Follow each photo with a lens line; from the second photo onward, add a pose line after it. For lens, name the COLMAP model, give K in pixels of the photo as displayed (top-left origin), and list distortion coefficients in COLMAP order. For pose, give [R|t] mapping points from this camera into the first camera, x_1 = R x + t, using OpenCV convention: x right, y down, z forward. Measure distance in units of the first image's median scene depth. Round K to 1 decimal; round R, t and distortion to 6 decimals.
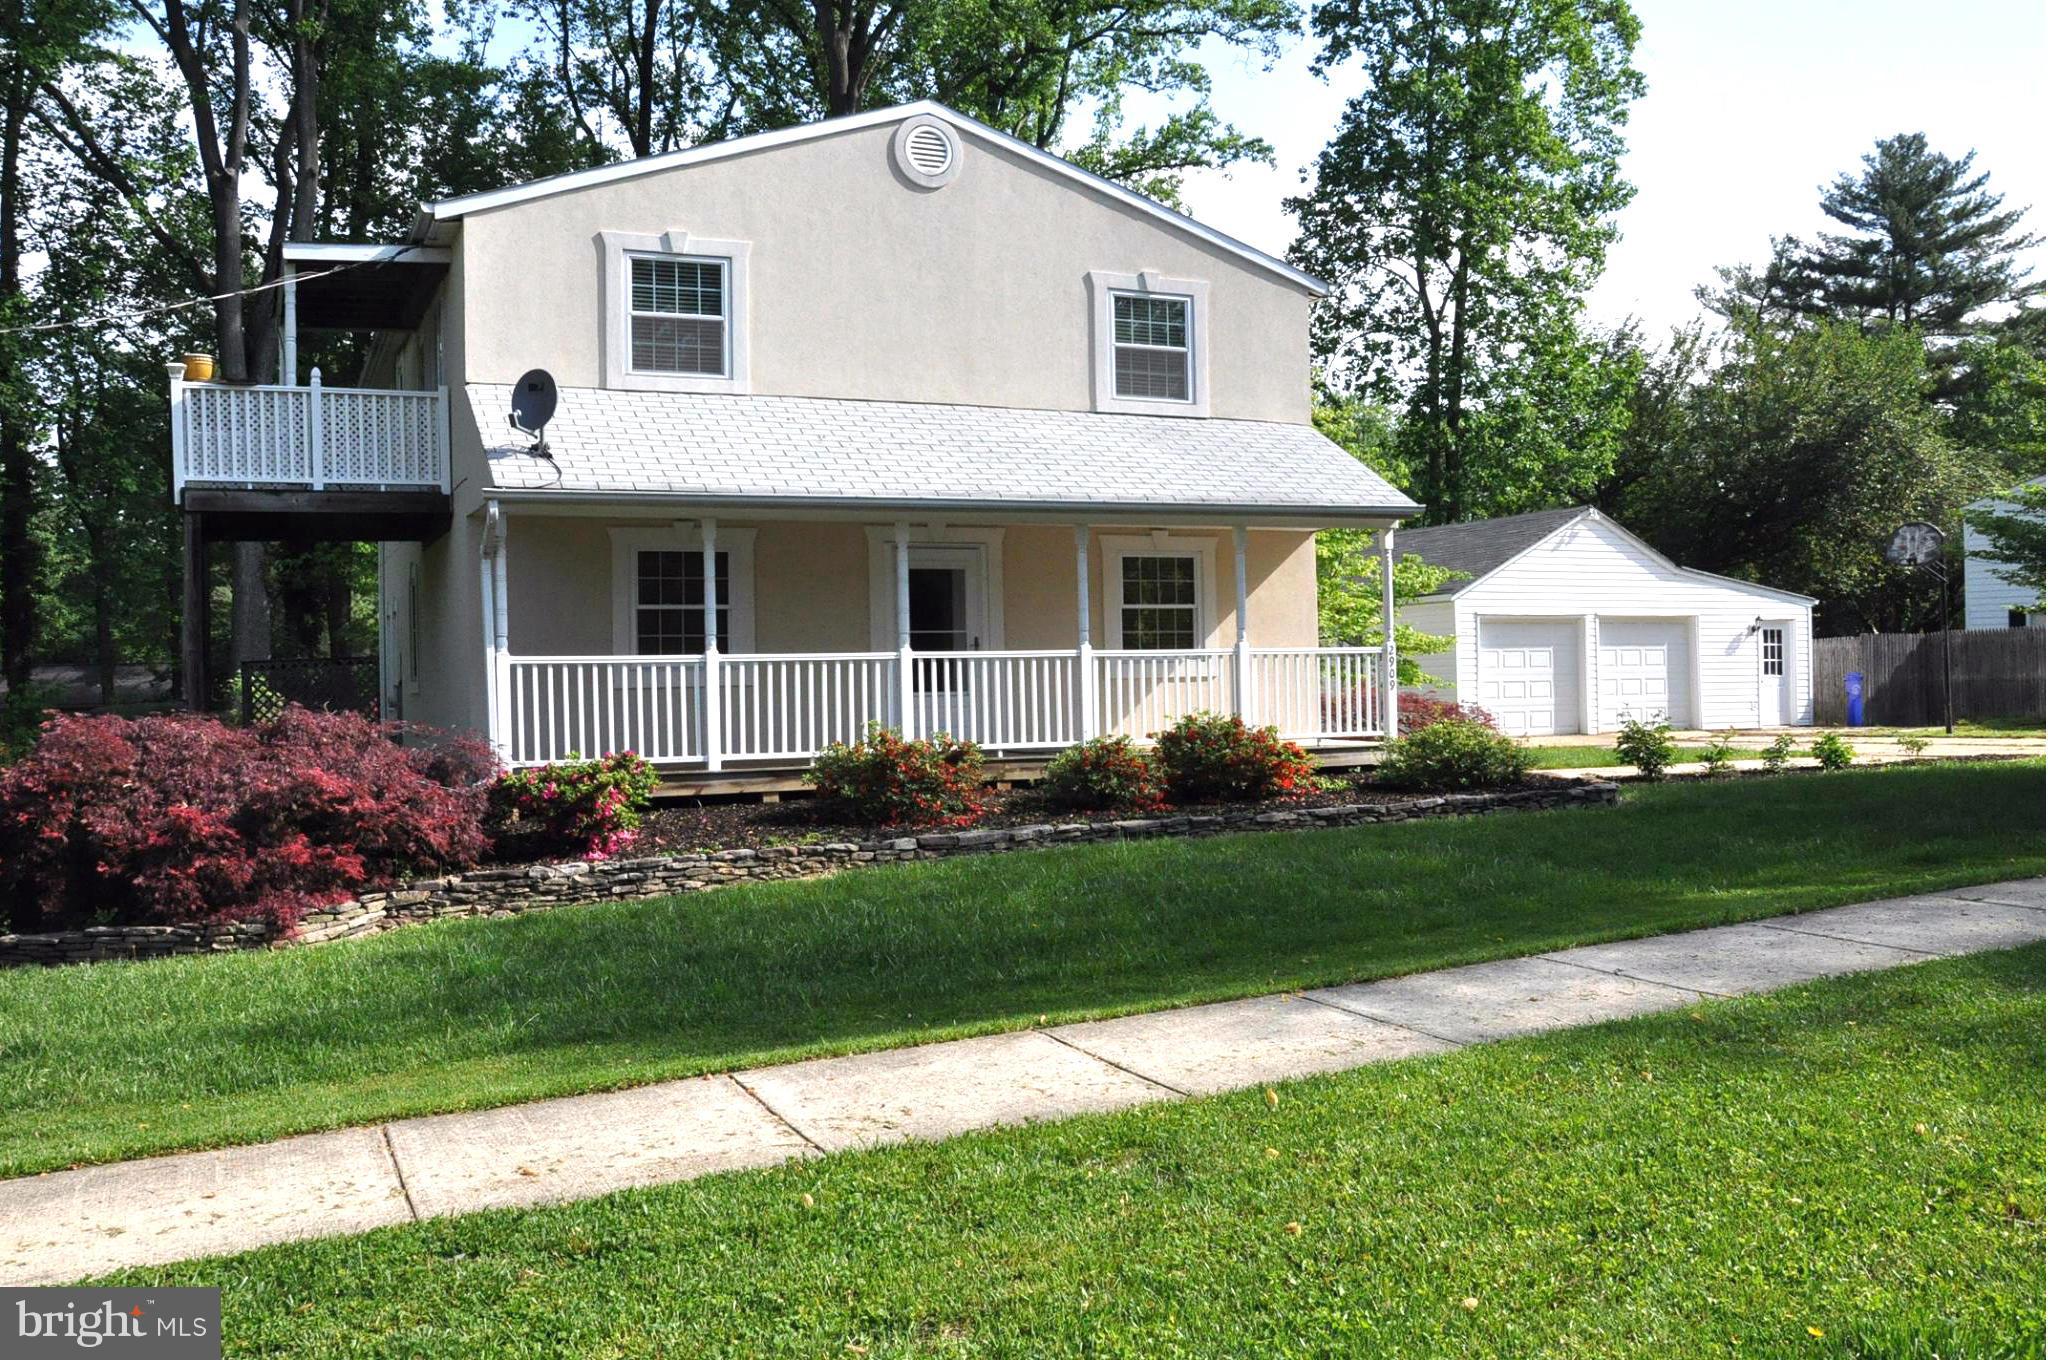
lens RADIAL K [[1706.4, 0, 946.4], [0, 1706.4, 683.0], [0, 0, 1]] dist [-0.102642, 0.150753]
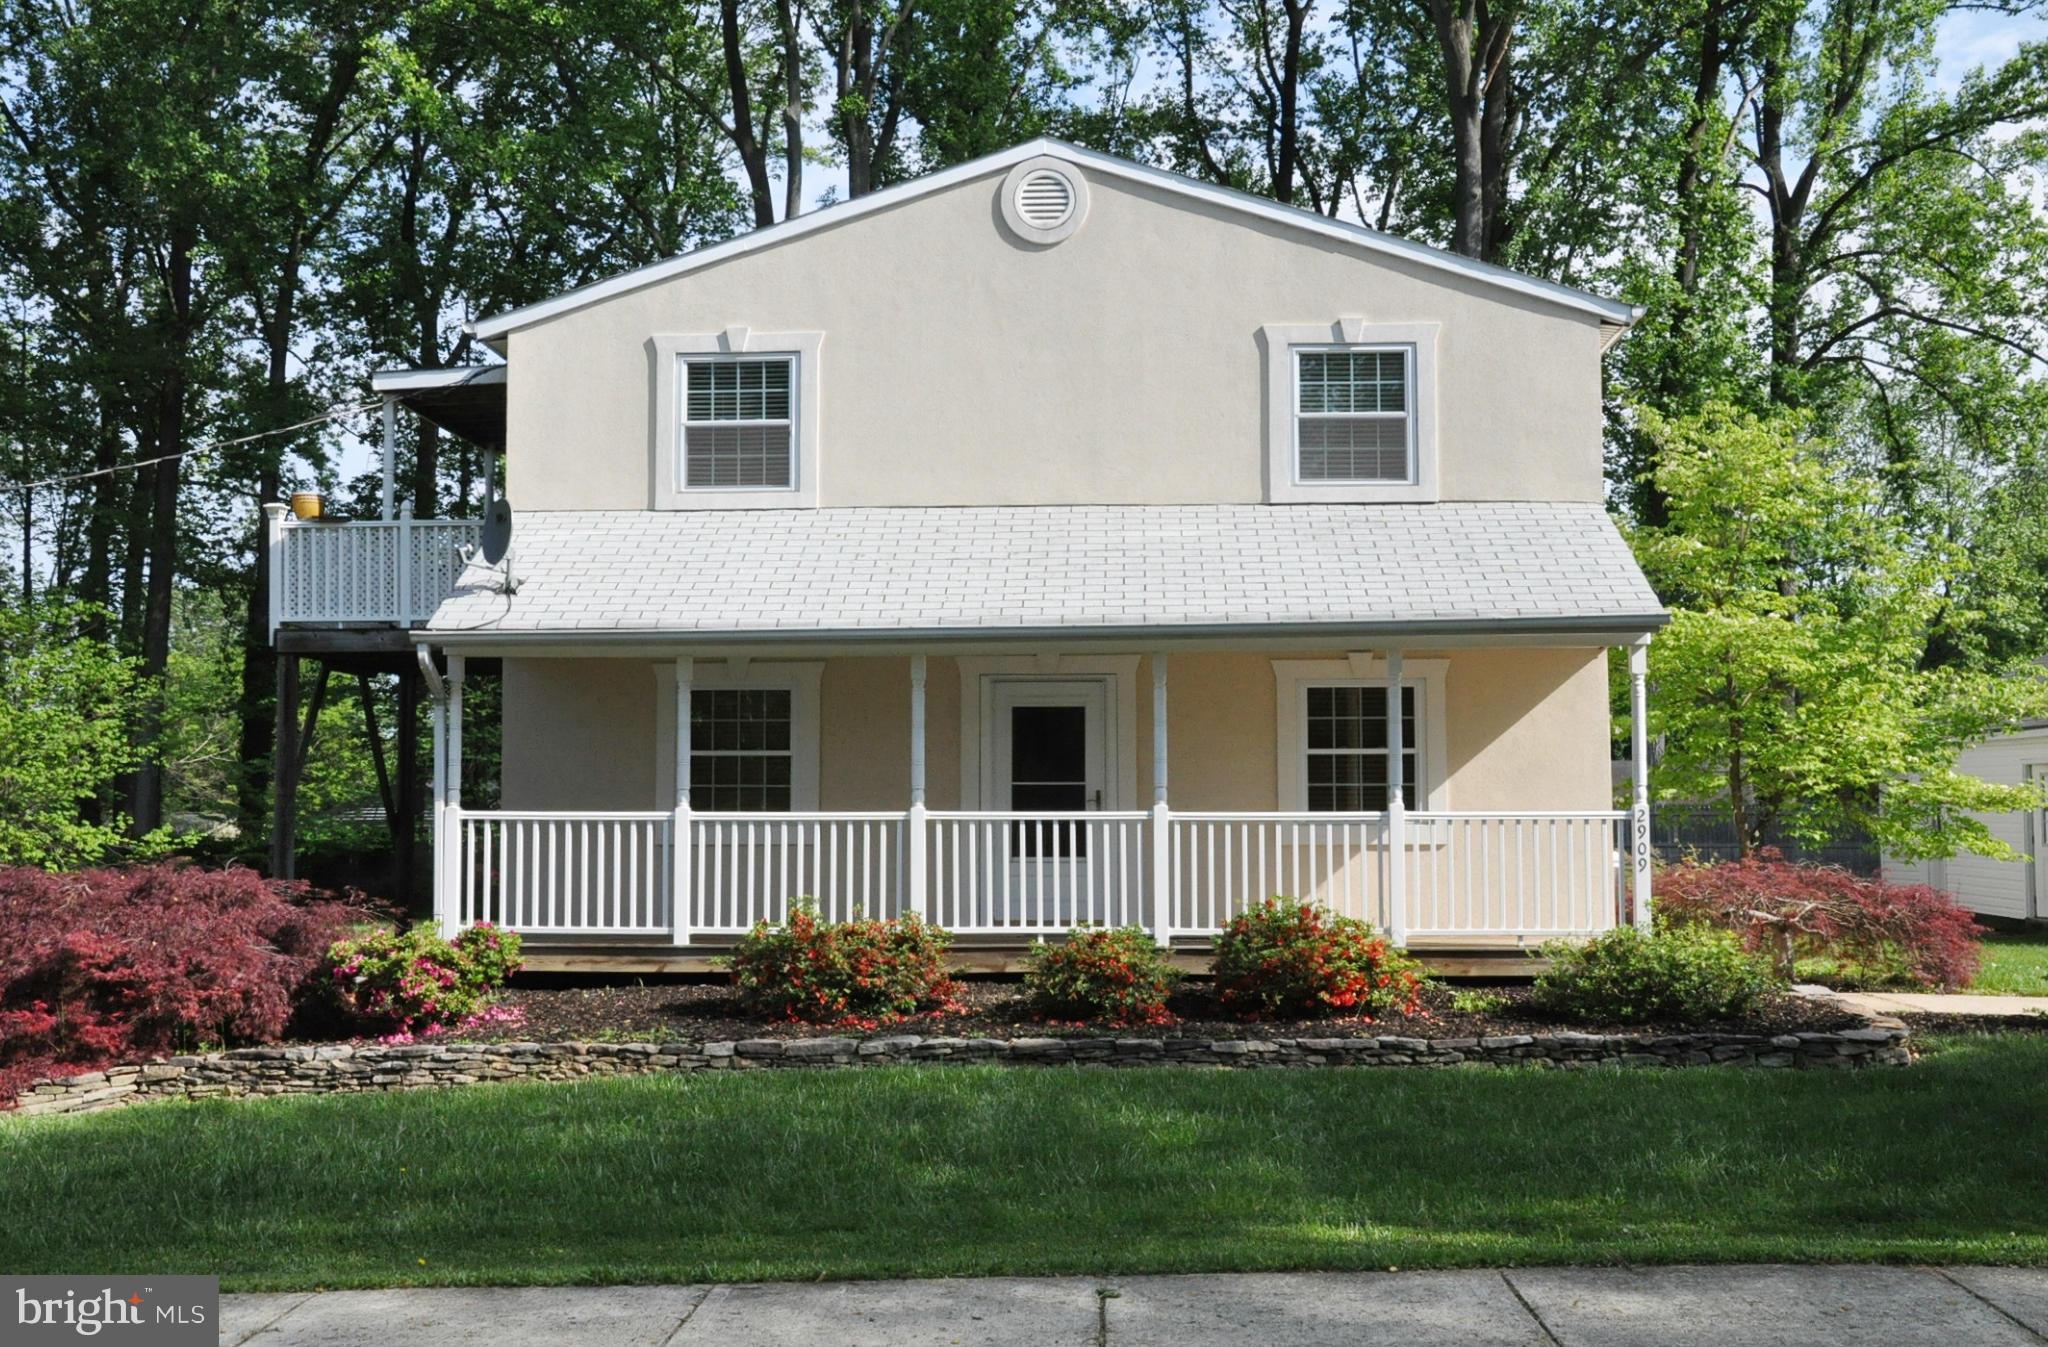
lens RADIAL K [[2051.2, 0, 1024.0], [0, 2051.2, 673.5], [0, 0, 1]] dist [-0.056127, 0.216364]
pose [[0.892989, -0.009255, -0.449984, 0.457471], [-0.016110, 0.998491, -0.052508, -0.032718], [0.449790, 0.054138, 0.891492, 0.123394]]
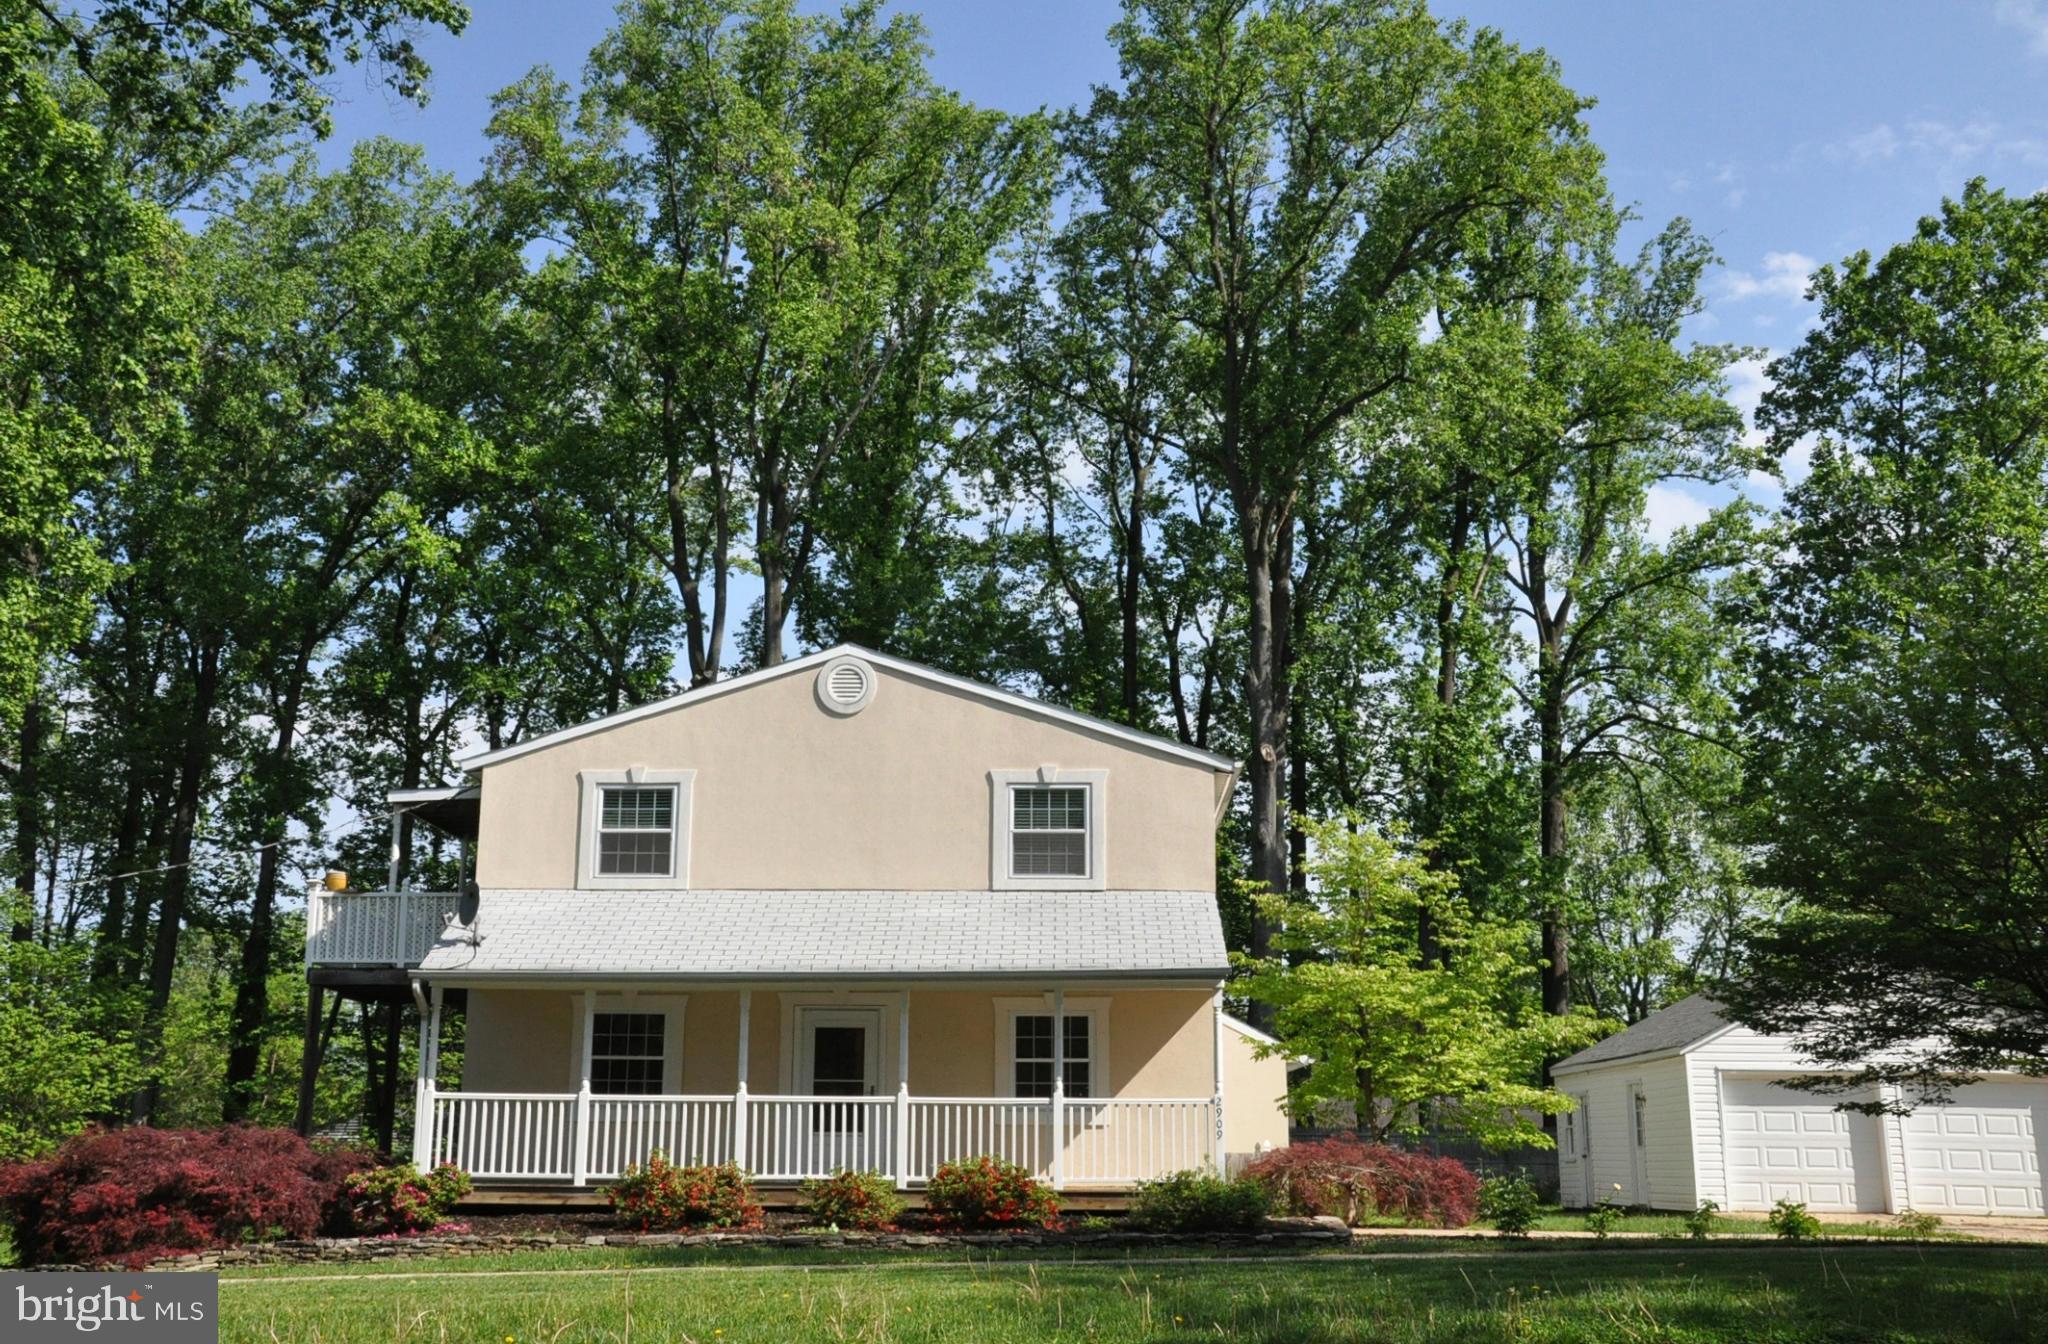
lens RADIAL K [[2051.2, 0, 1024.0], [0, 2051.2, 672.0], [0, 0, 1]] dist [-0.056127, 0.216364]
pose [[0.901044, -0.073924, -0.427382, 0.798162], [-0.024551, 0.975096, -0.220422, 0.004381], [0.433032, 0.209102, 0.876789, -0.279135]]
